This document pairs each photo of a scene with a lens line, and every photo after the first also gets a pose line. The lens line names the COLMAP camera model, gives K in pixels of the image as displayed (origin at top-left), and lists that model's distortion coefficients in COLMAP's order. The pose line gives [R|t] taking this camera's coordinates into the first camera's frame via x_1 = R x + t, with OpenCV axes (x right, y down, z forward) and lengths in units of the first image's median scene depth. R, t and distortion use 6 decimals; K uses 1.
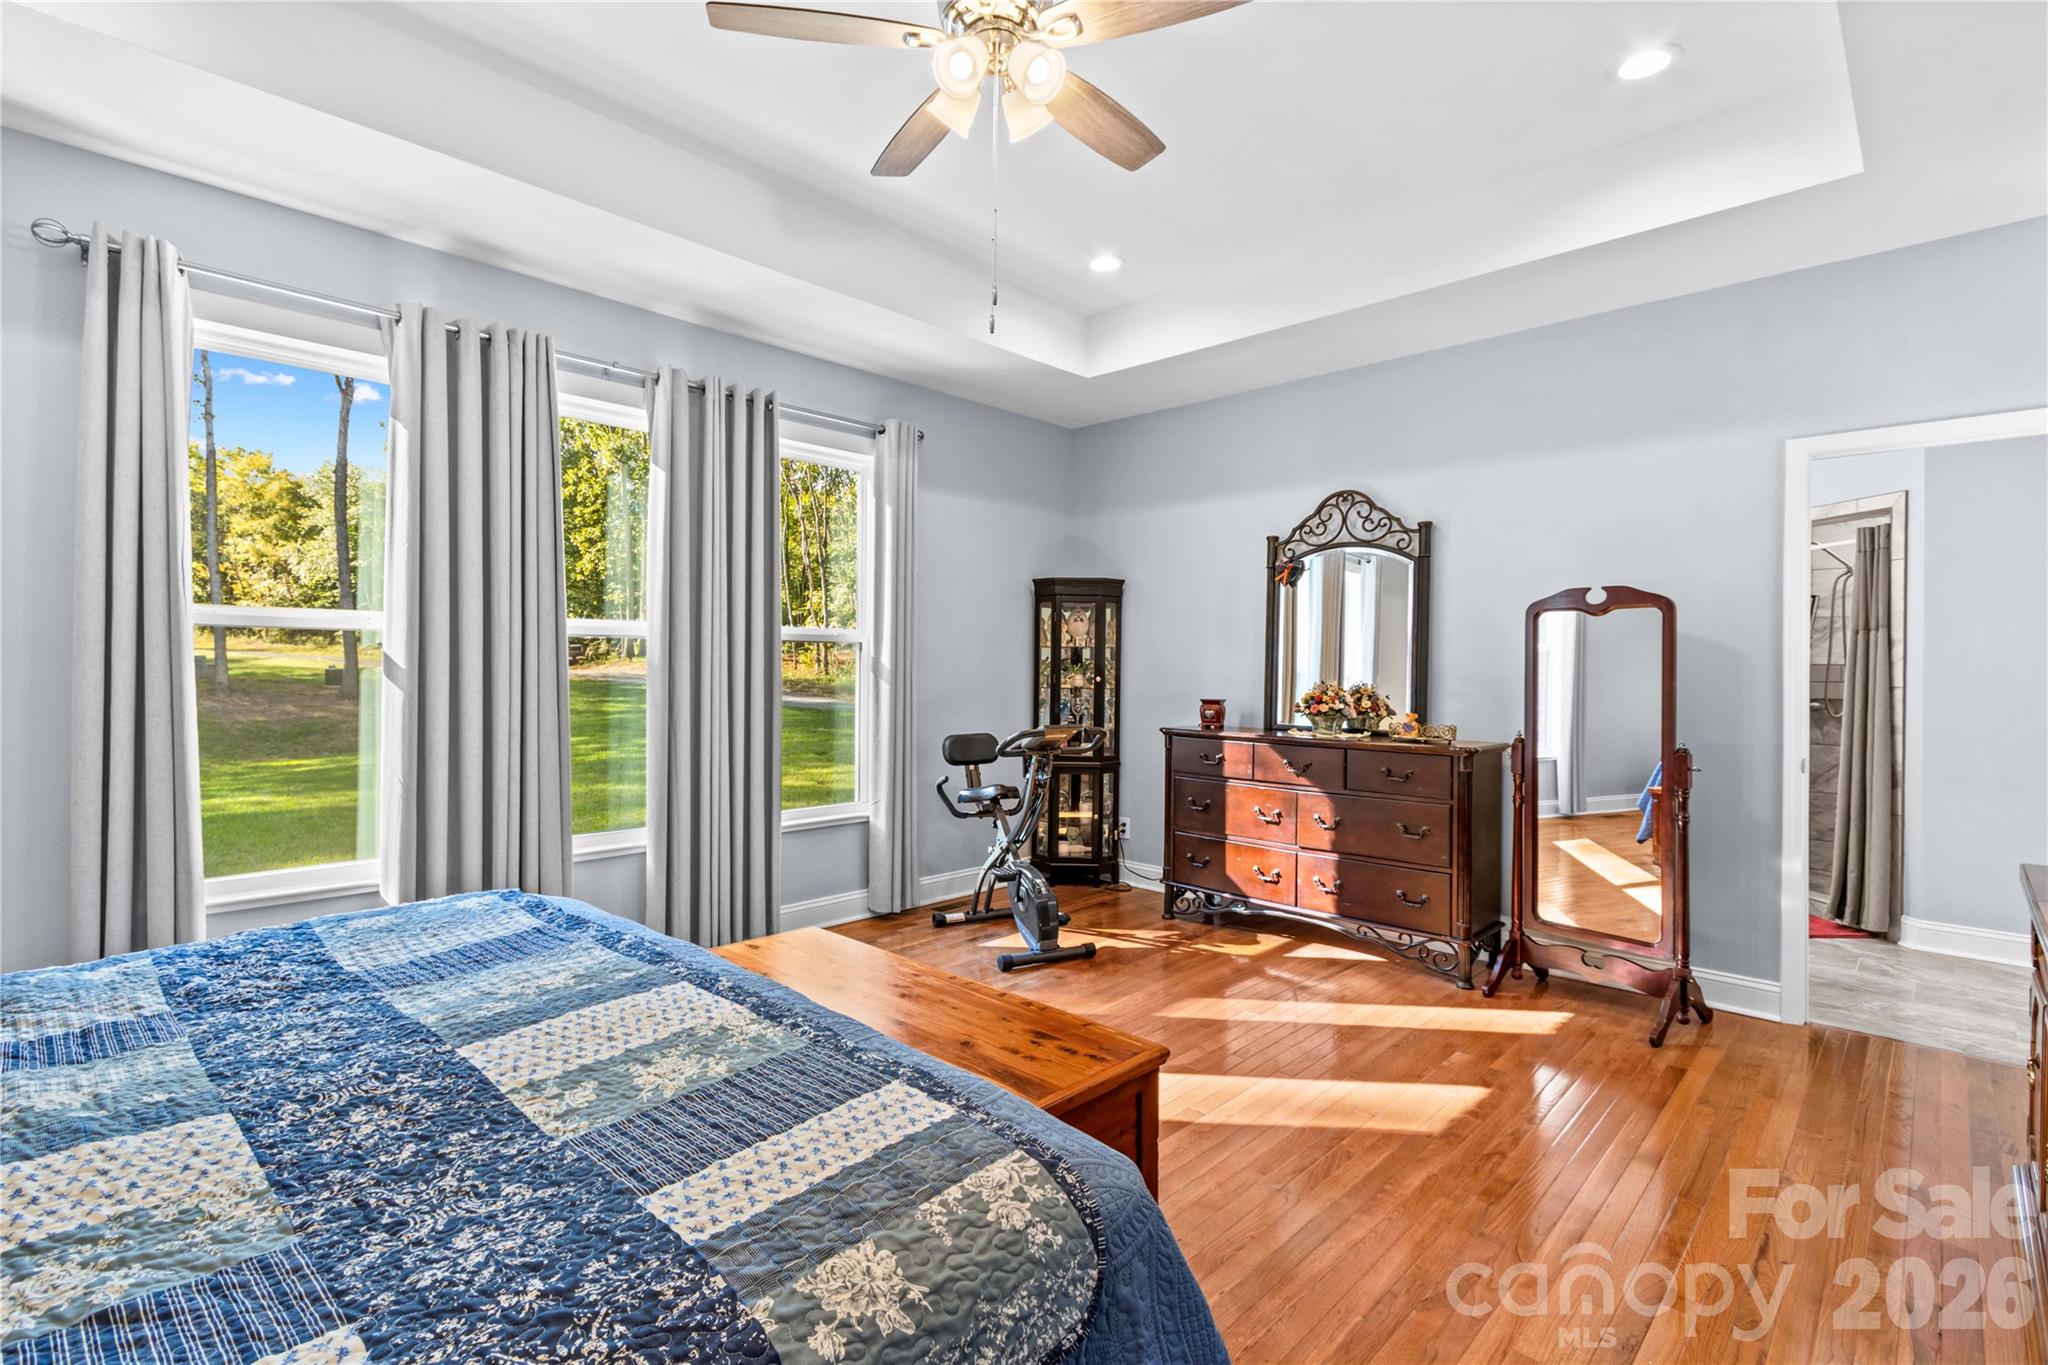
lens RADIAL K [[955.3, 0, 1024.0], [0, 955.3, 682.5], [0, 0, 1]] dist [0.003974, -0.001223]
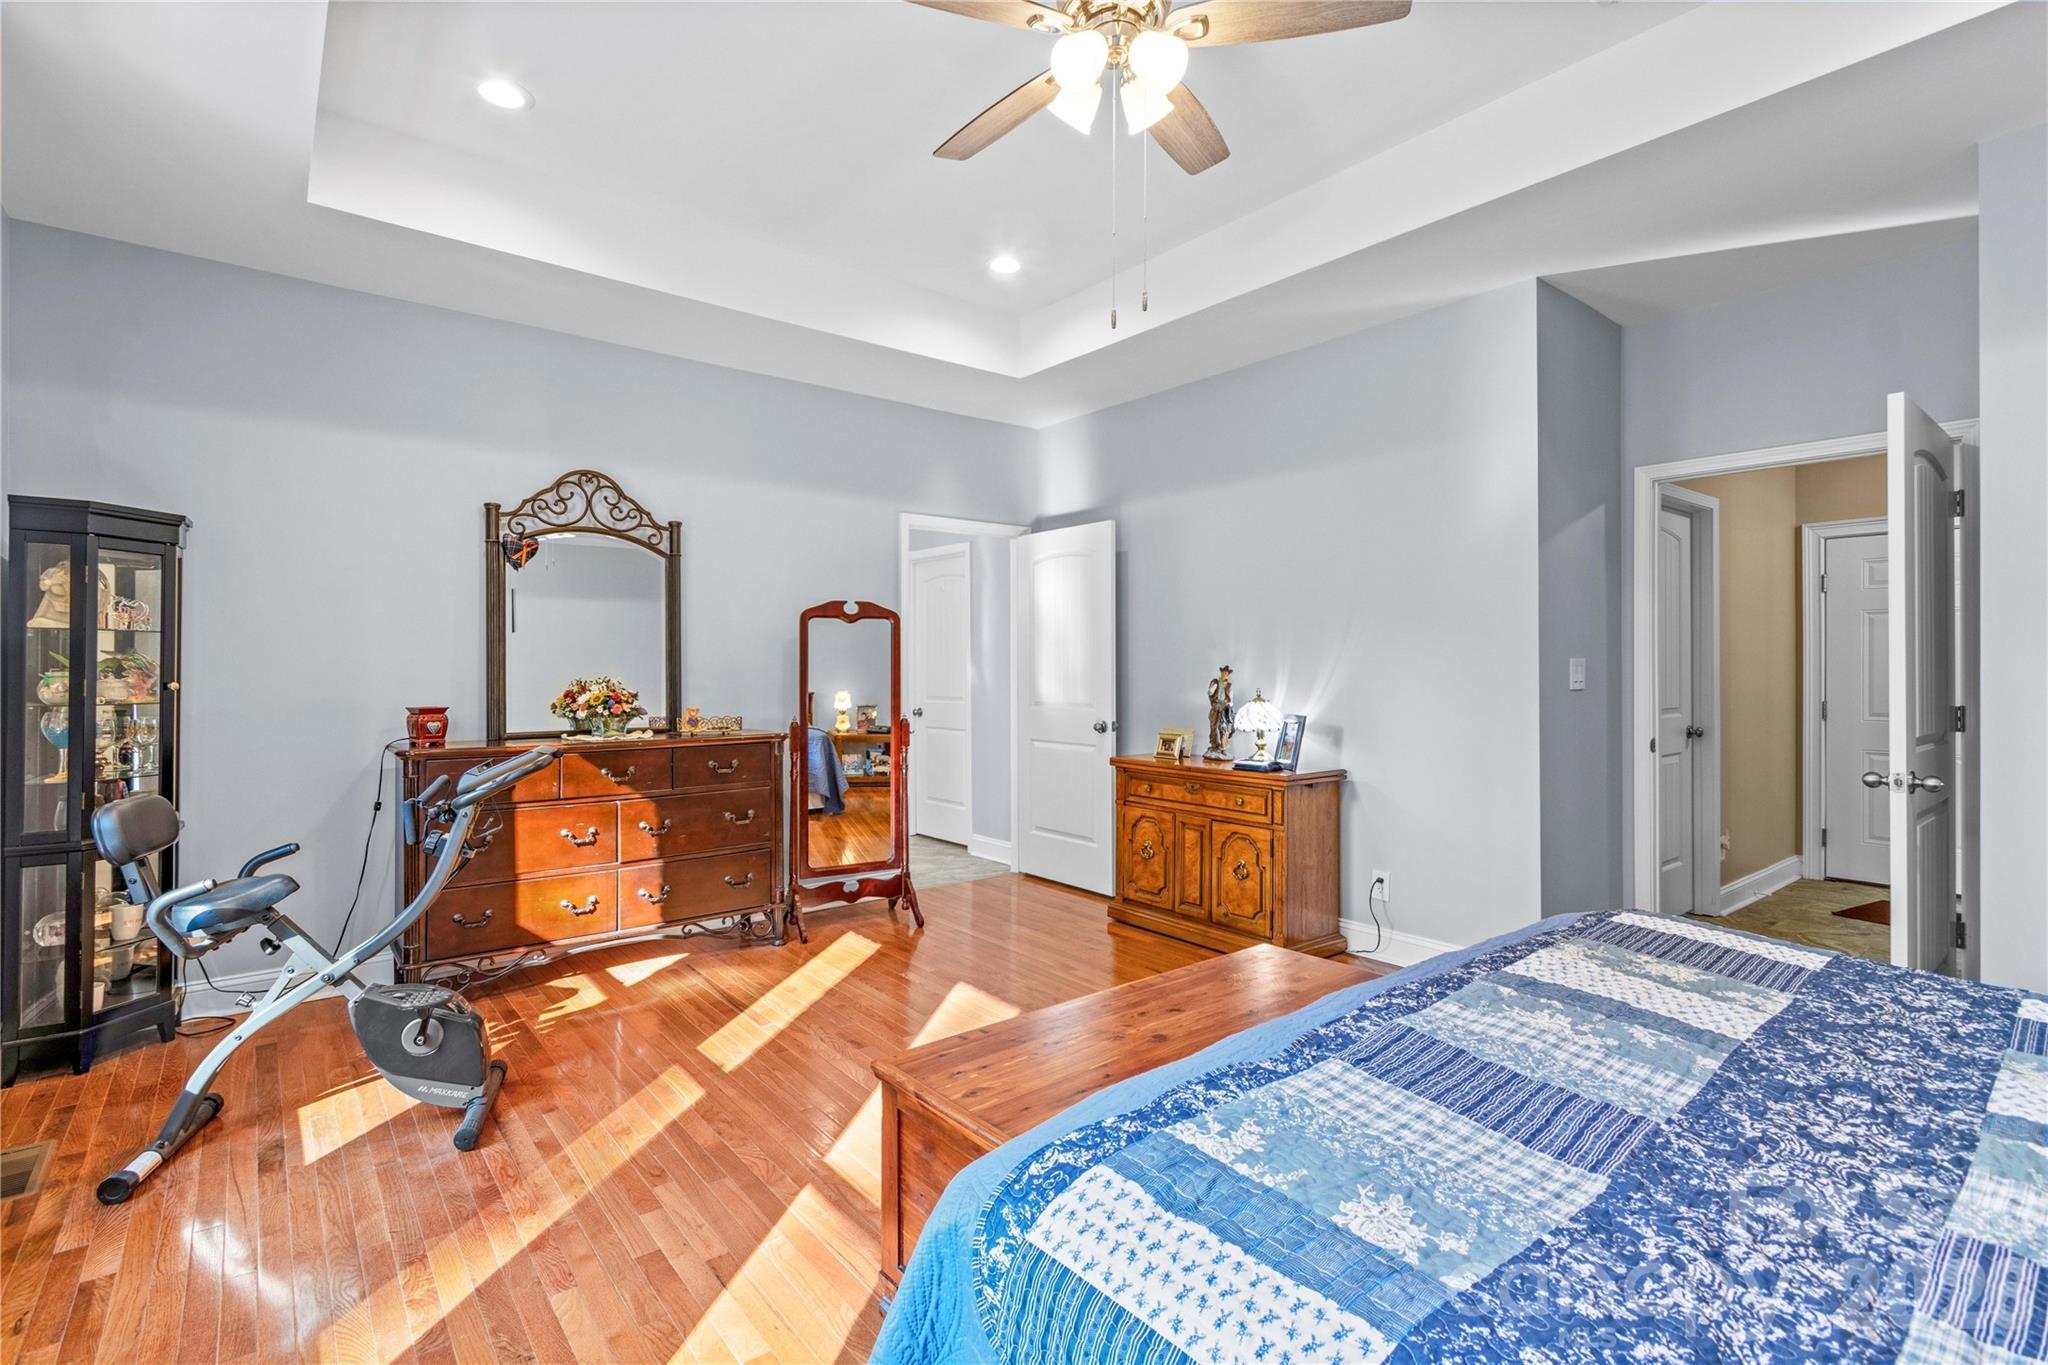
lens RADIAL K [[928.8, 0, 993.9], [0, 928.8, 673.0], [0, 0, 1]] dist [0.017450, -0.000108]
pose [[0.145978, -0.017843, 0.989127, -0.520293], [0.016182, 0.999747, 0.015646, -0.015166], [-0.989155, 0.013722, 0.146230, 0.512199]]
